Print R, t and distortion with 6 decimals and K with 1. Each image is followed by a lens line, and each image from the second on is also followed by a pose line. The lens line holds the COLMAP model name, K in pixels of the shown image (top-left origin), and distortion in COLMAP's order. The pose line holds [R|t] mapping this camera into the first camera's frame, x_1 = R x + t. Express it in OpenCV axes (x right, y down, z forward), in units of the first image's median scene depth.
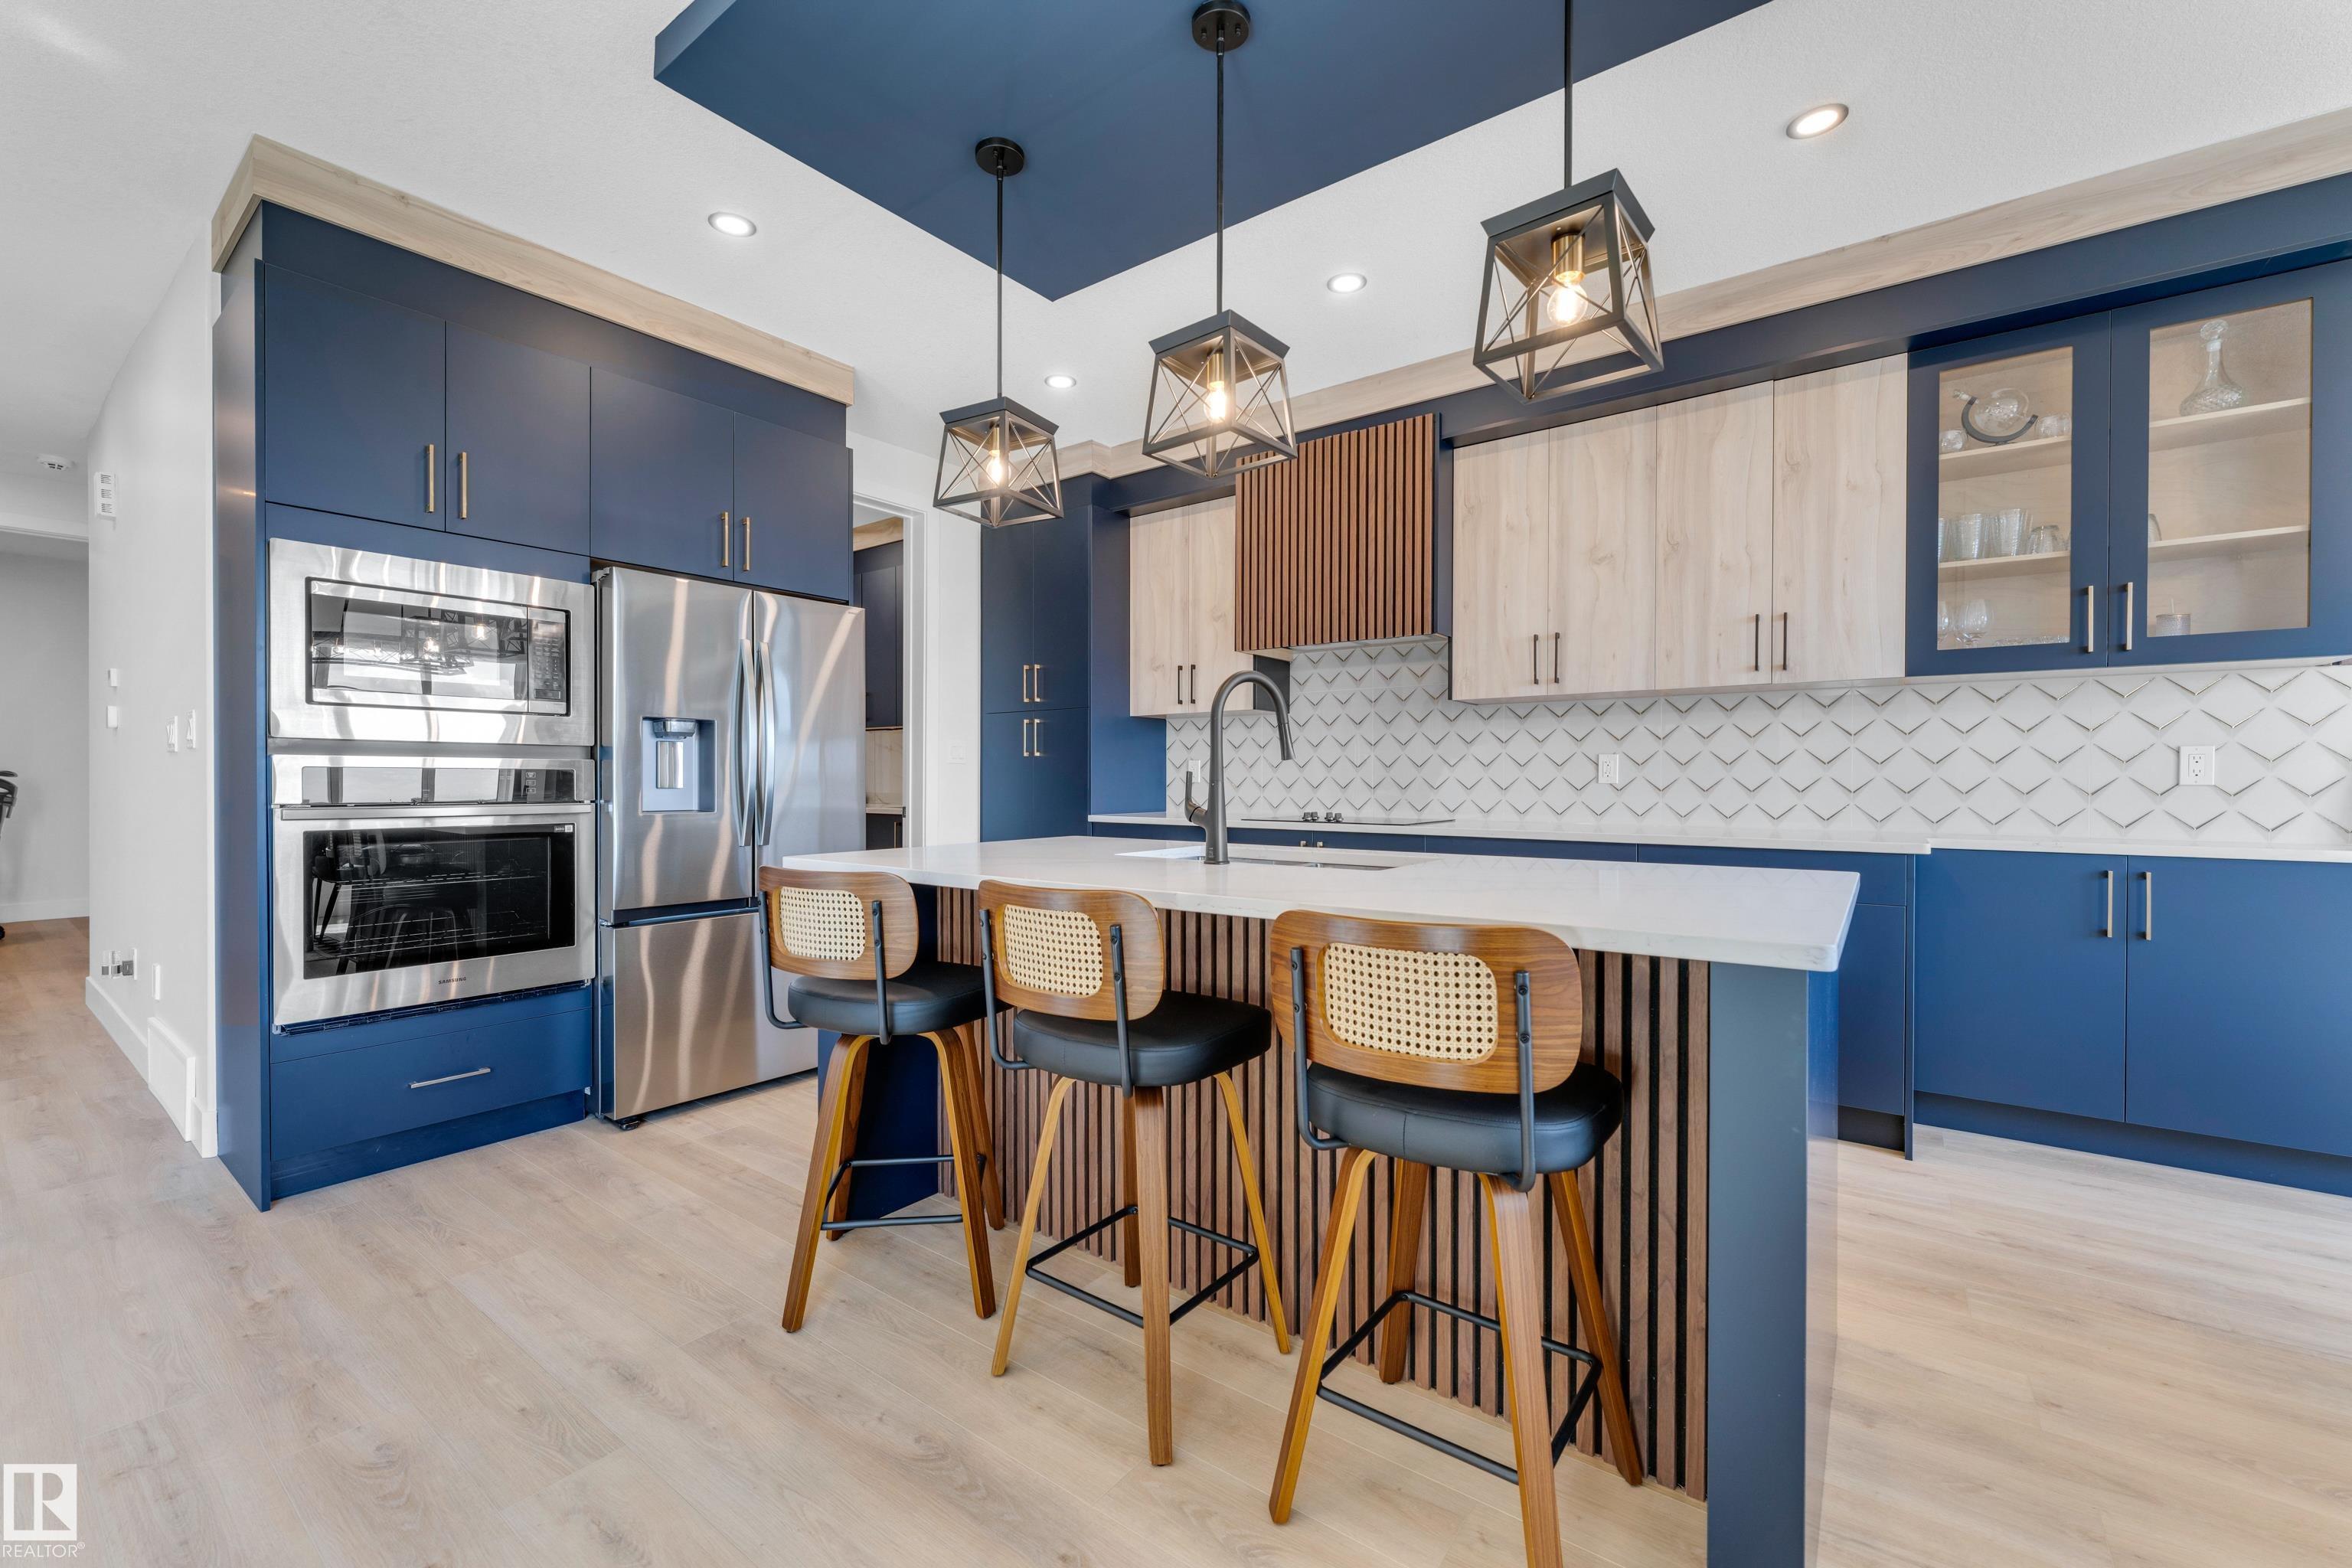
lens RADIAL K [[955.2, 0, 1172.7], [0, 955.2, 780.3], [0, 0, 1]] dist [-0.002021, 0.000410]
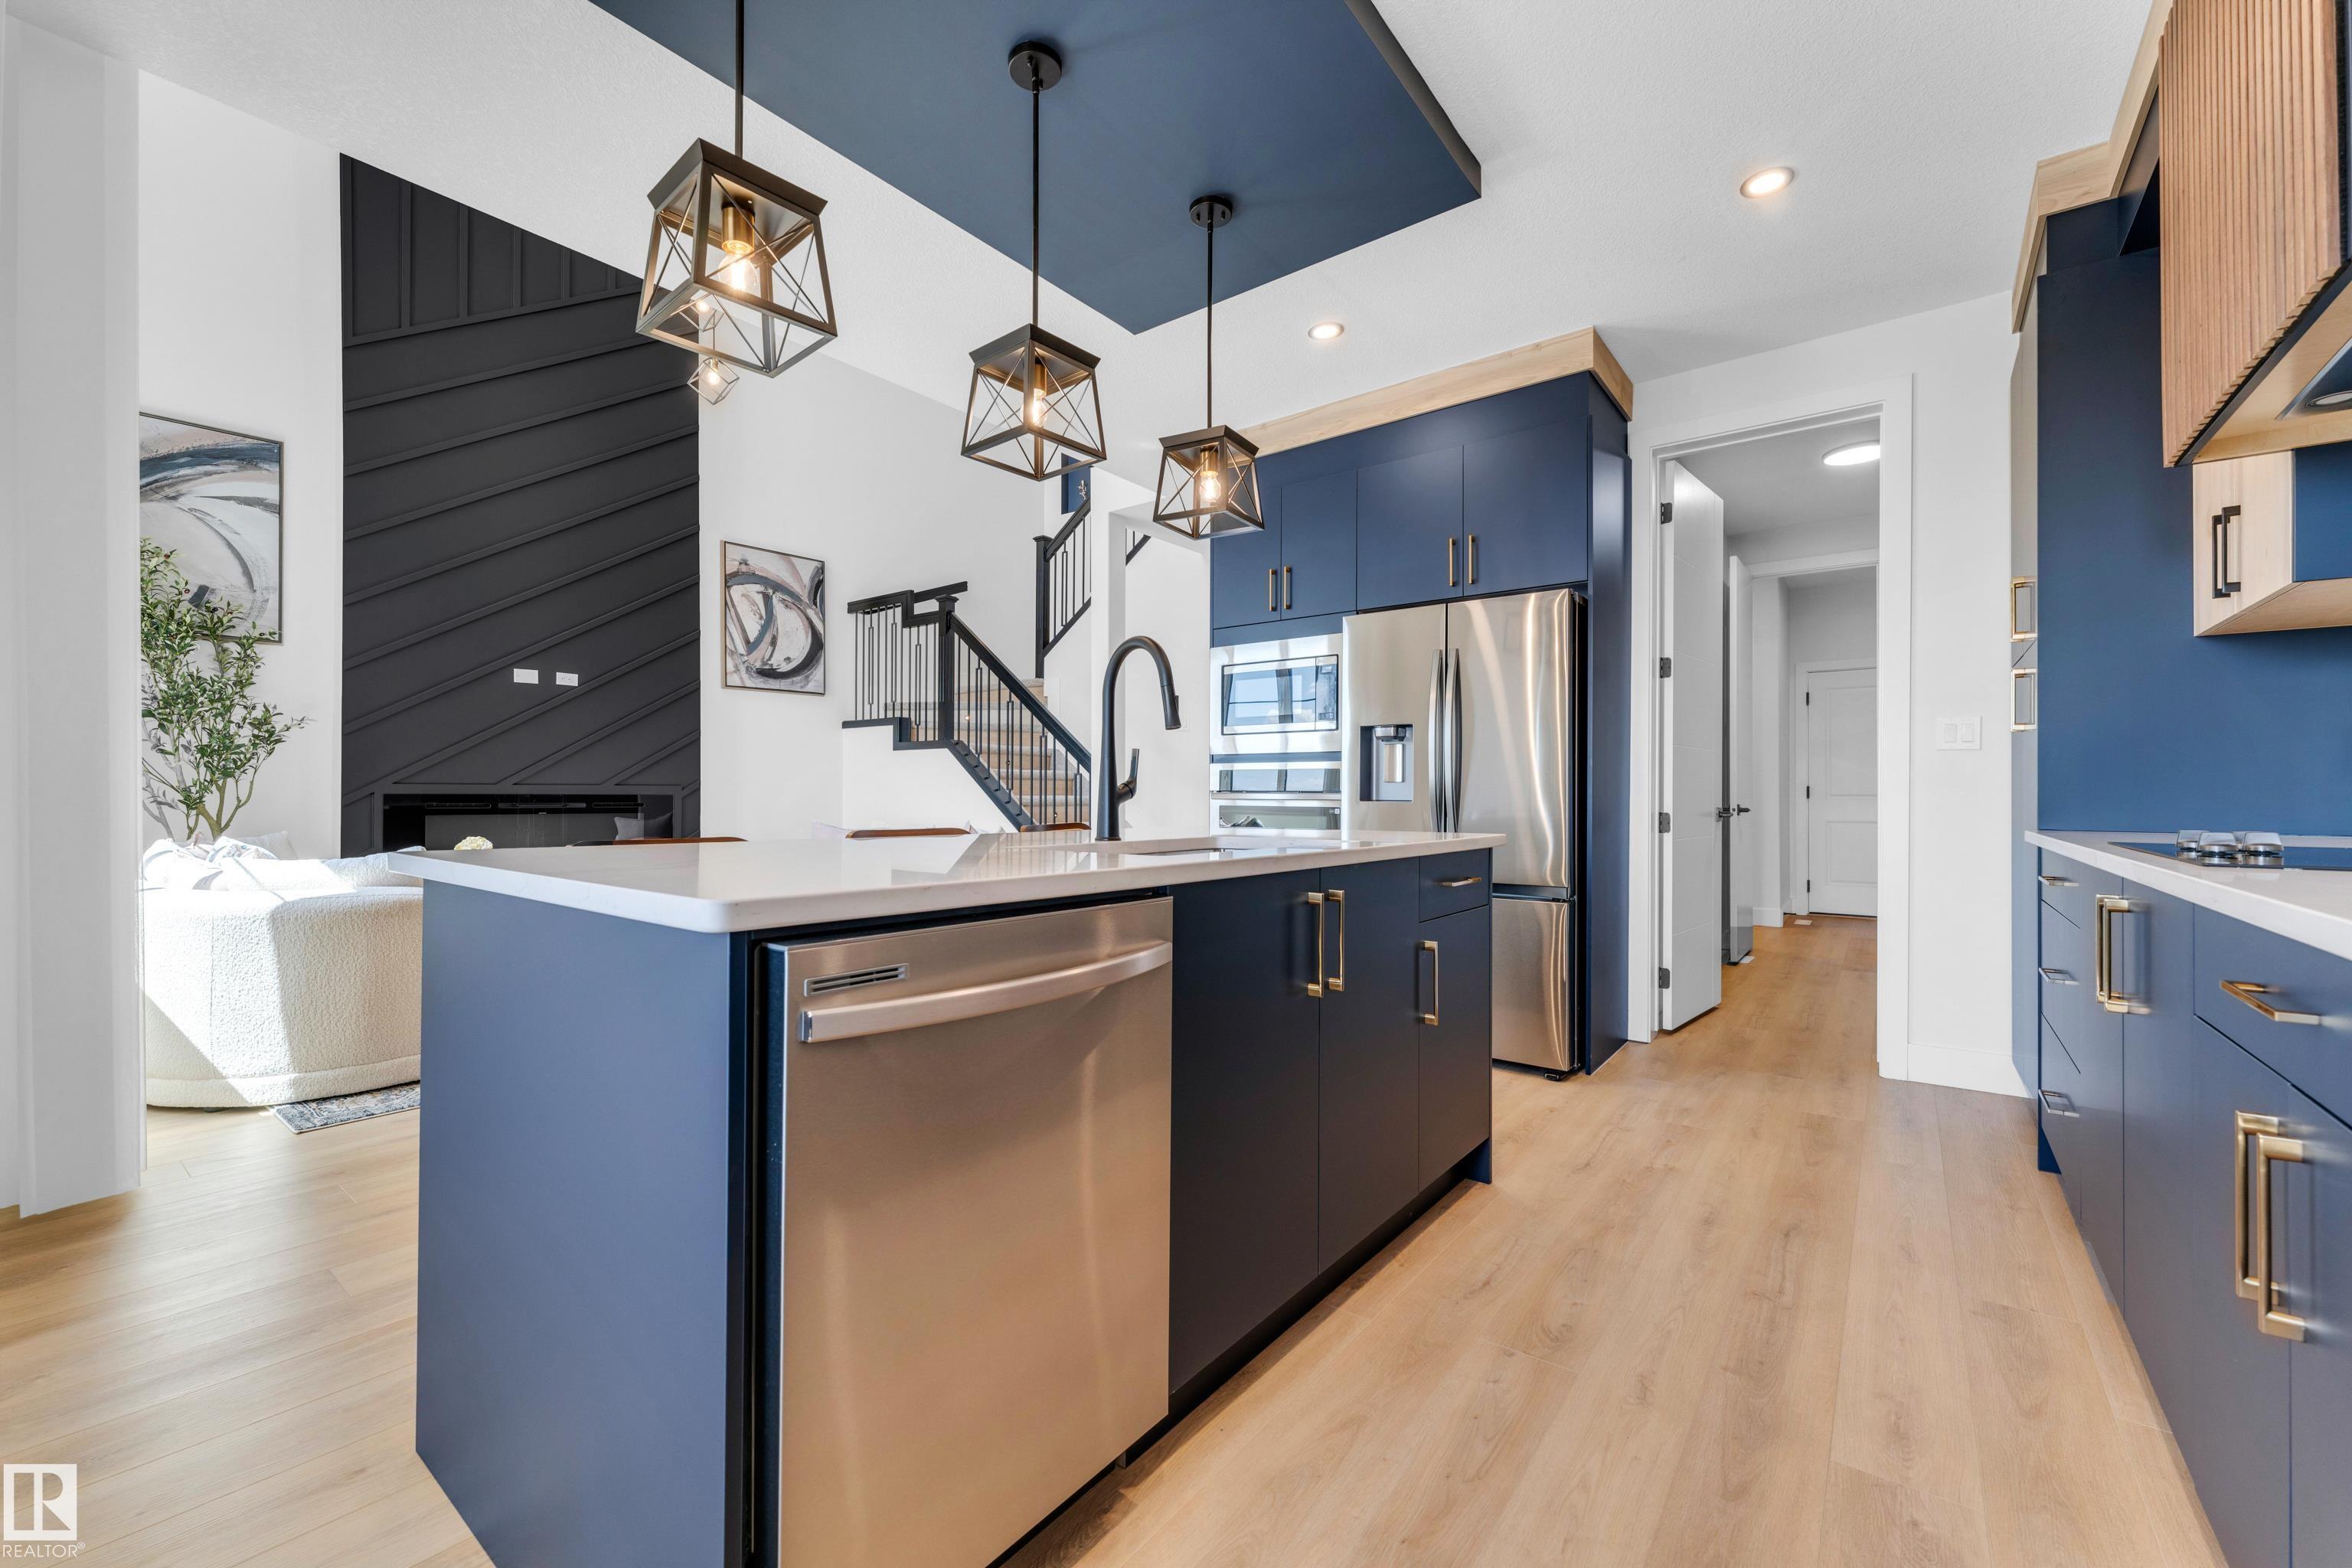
lens RADIAL K [[930.6, 0, 1170.3], [0, 930.6, 788.5], [0, 0, 1]] dist [-0.002944, 0.000084]
pose [[-0.015257, -0.009972, -0.999834, 0.836441], [-0.009557, 0.999906, -0.009827, 0.038333], [0.999838, 0.009405, -0.015351, 0.903299]]
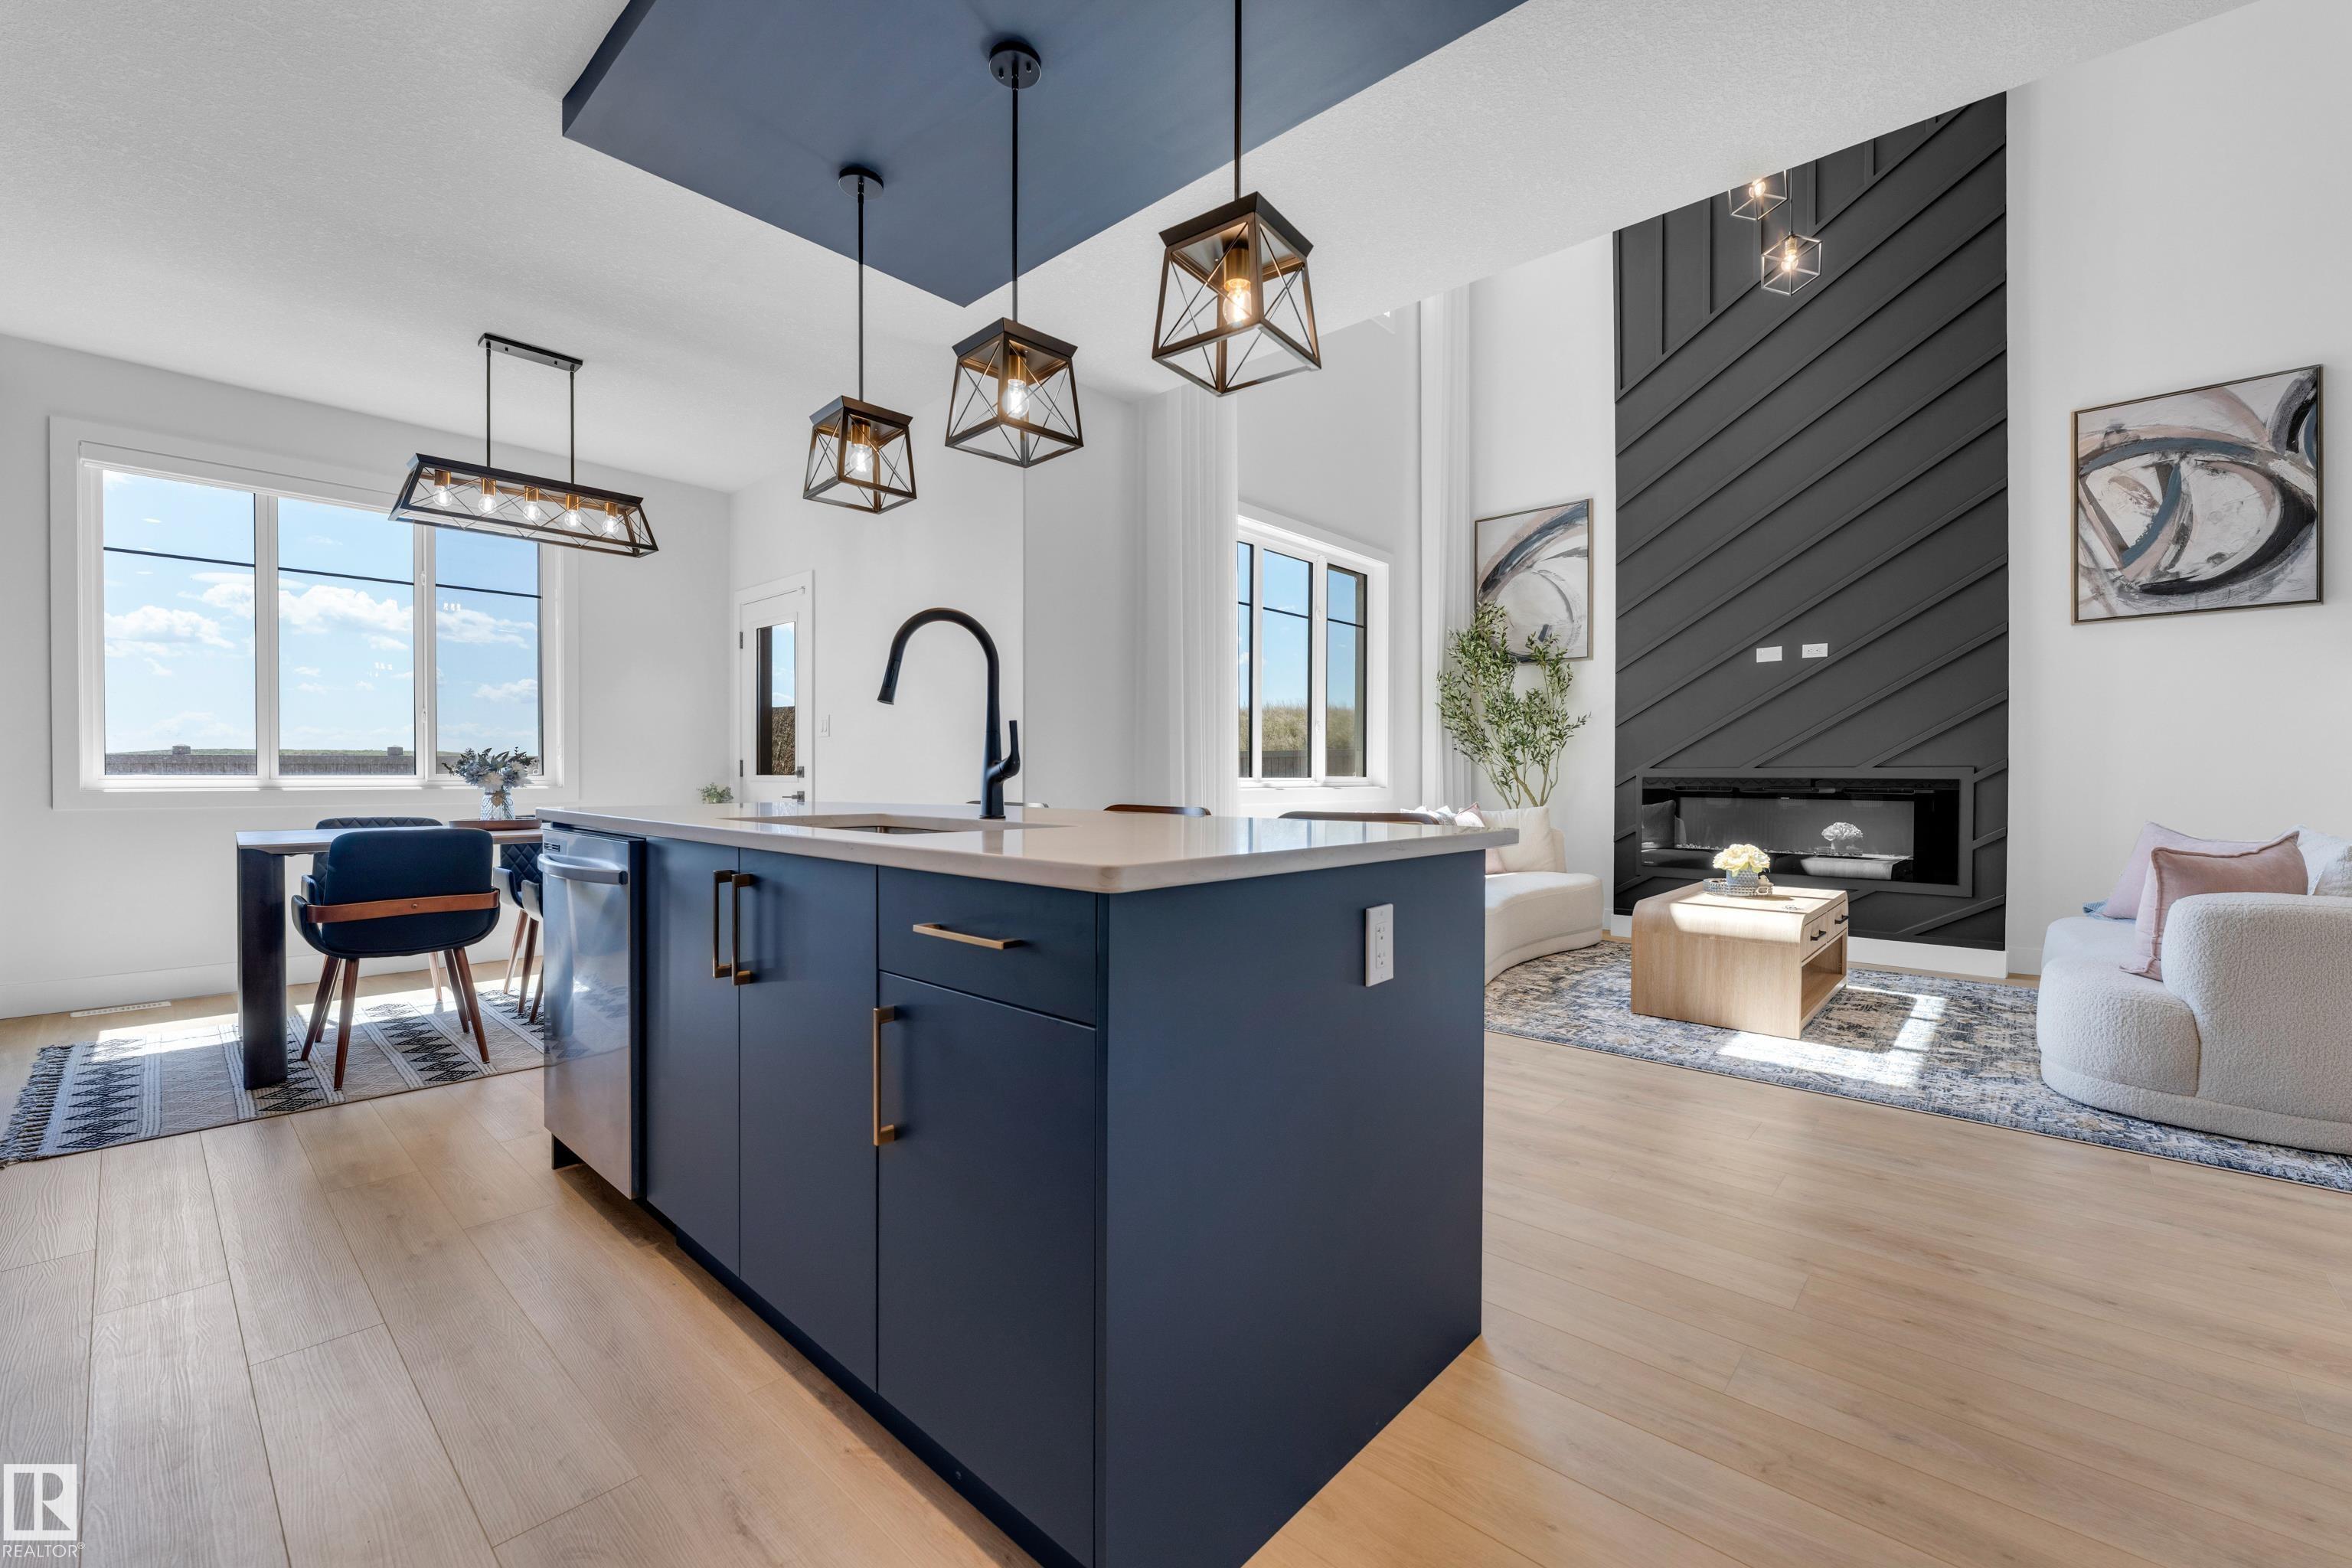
lens RADIAL K [[955.2, 0, 1172.7], [0, 955.2, 780.3], [0, 0, 1]] dist [-0.002021, 0.000410]
pose [[-0.995746, -0.005119, 0.091996, -0.167297], [-0.003632, 0.999860, 0.016324, 0.020920], [-0.092067, 0.015921, -0.995626, 1.610619]]
